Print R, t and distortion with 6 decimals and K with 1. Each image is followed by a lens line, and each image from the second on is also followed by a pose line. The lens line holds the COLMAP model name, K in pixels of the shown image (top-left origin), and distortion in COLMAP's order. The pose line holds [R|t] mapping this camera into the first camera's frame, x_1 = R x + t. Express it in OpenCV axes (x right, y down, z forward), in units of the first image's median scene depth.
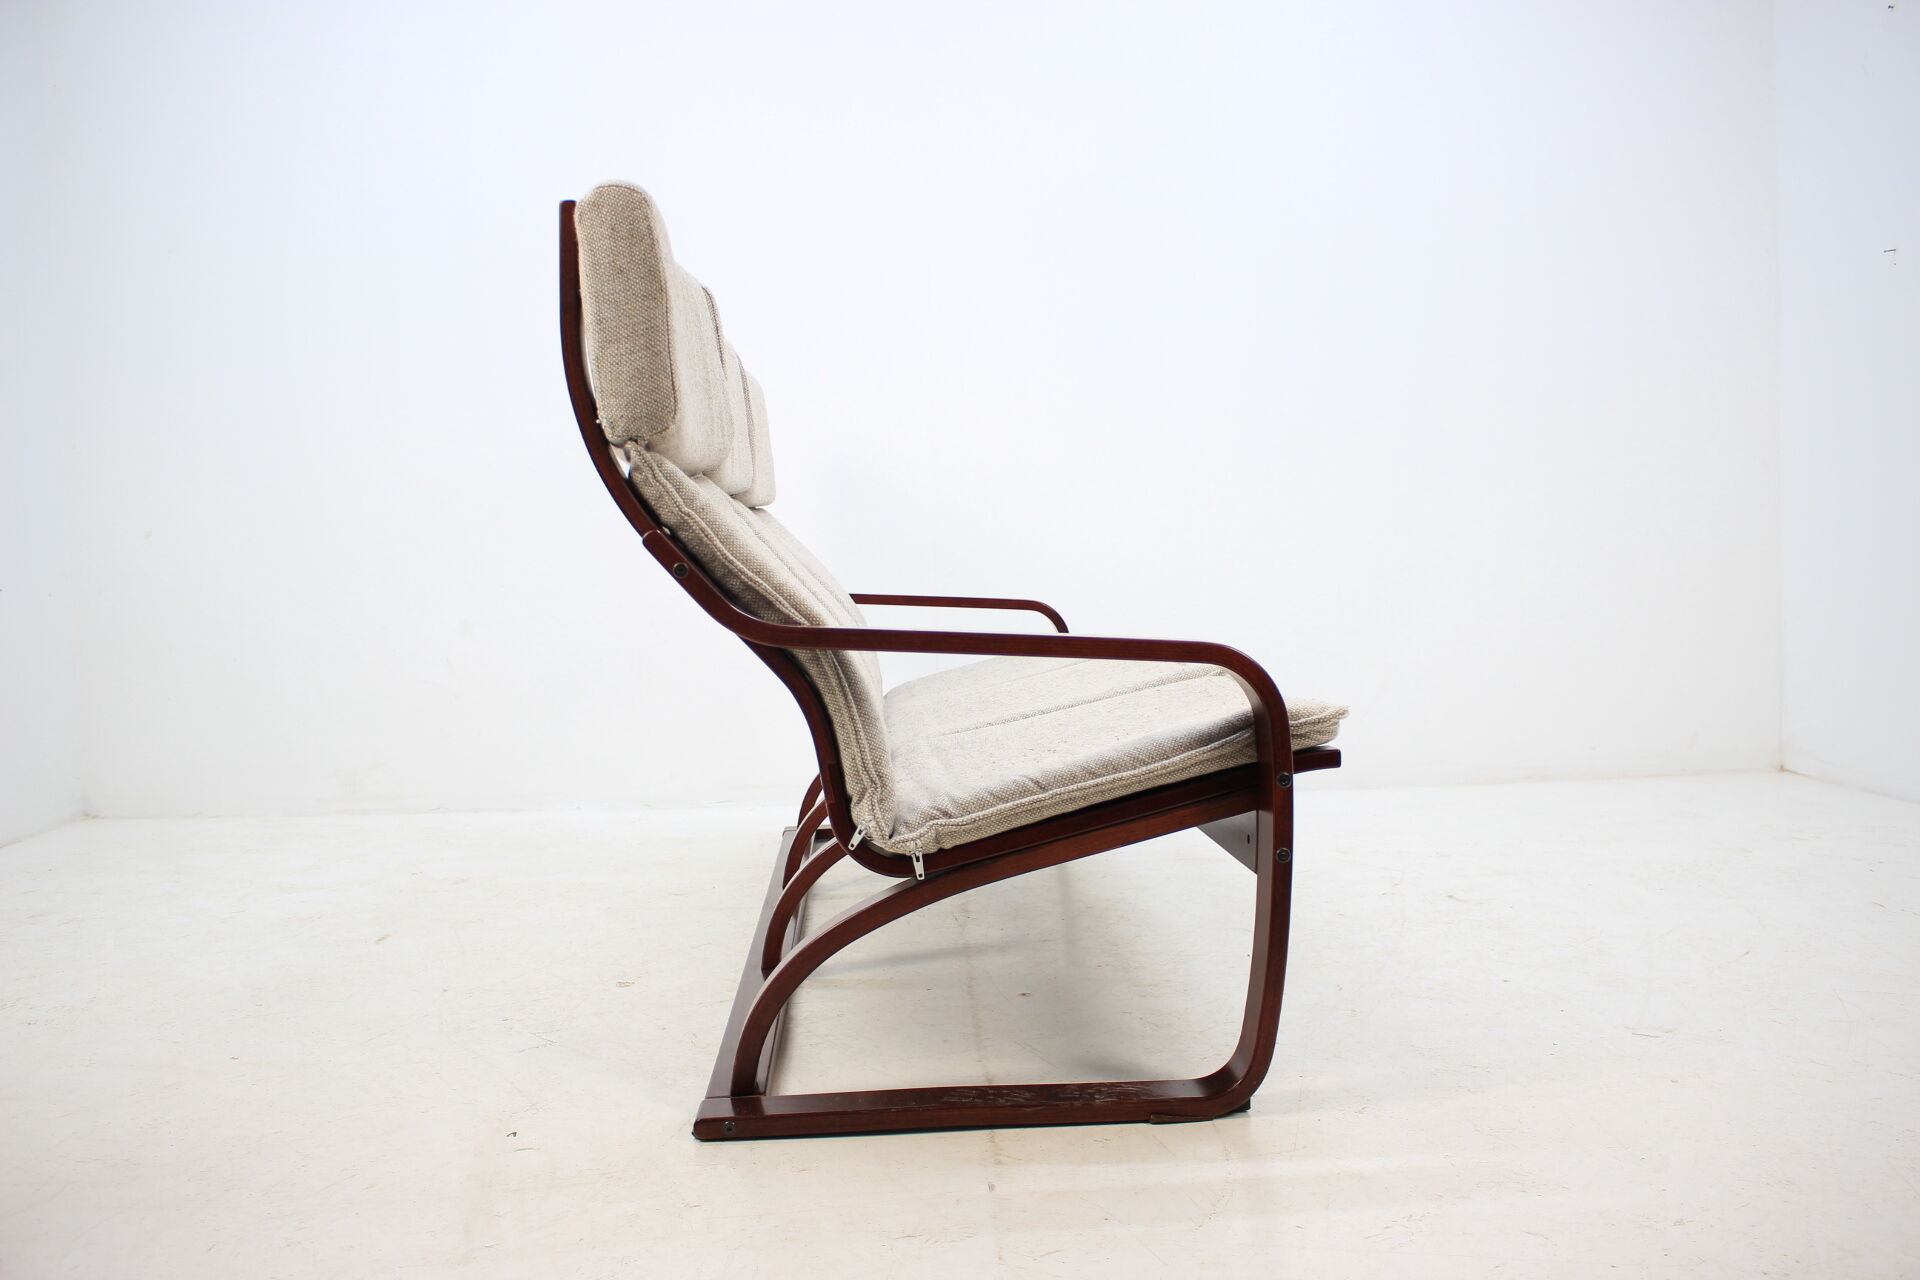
lens RADIAL K [[1586.9, 0, 965.0], [0, 1586.9, 628.8], [0, 0, 1]] dist [-0.162481, 0.125582]
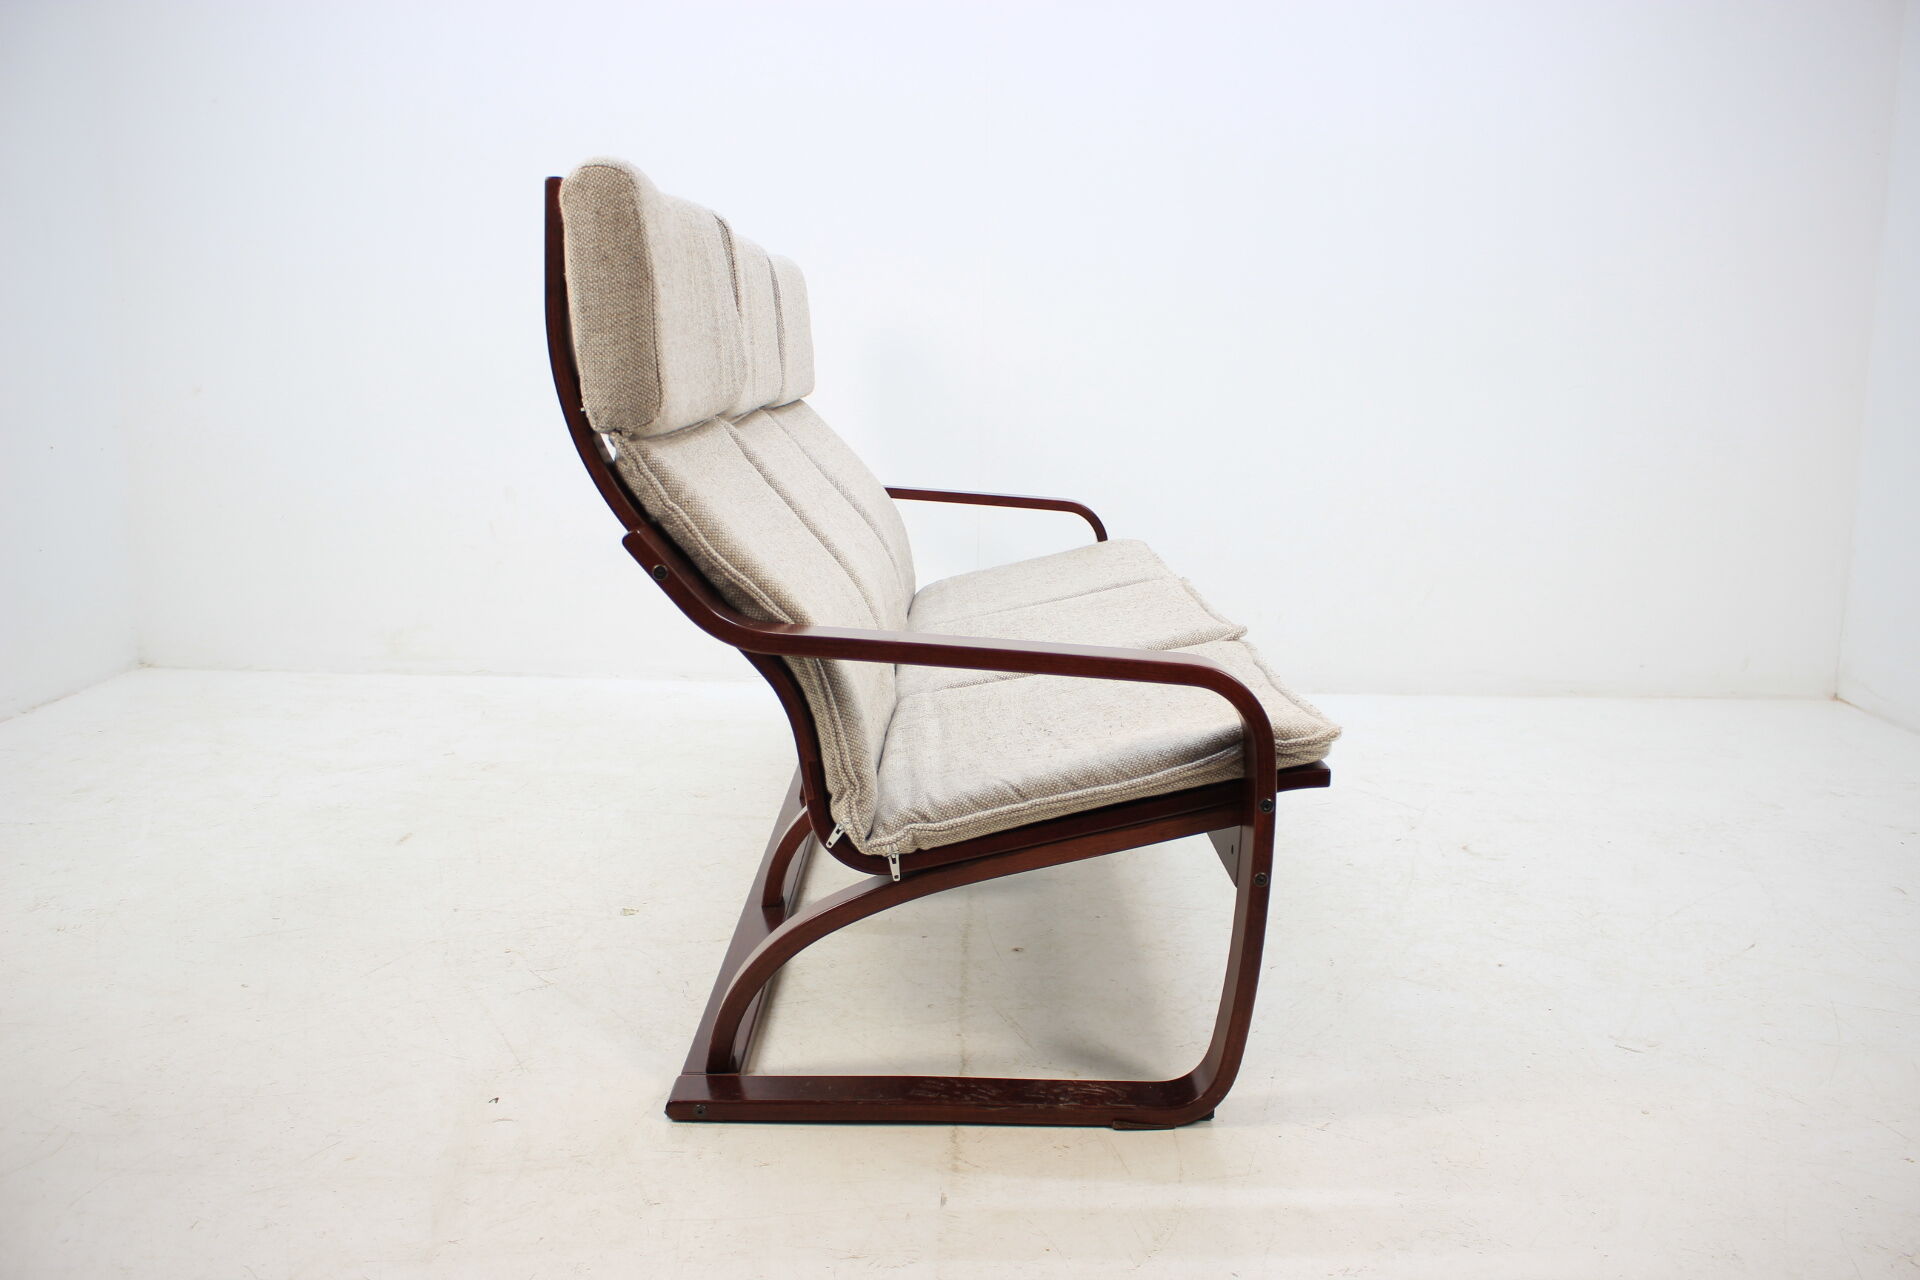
lens RADIAL K [[1586.9, 0, 965.0], [0, 1586.9, 628.8], [0, 0, 1]] dist [-0.162481, 0.125582]
pose [[0.997872, 0.046246, -0.045954, 0.053927], [-0.040212, 0.991401, 0.124526, -0.126085], [0.051318, -0.122414, 0.991152, 0.028289]]
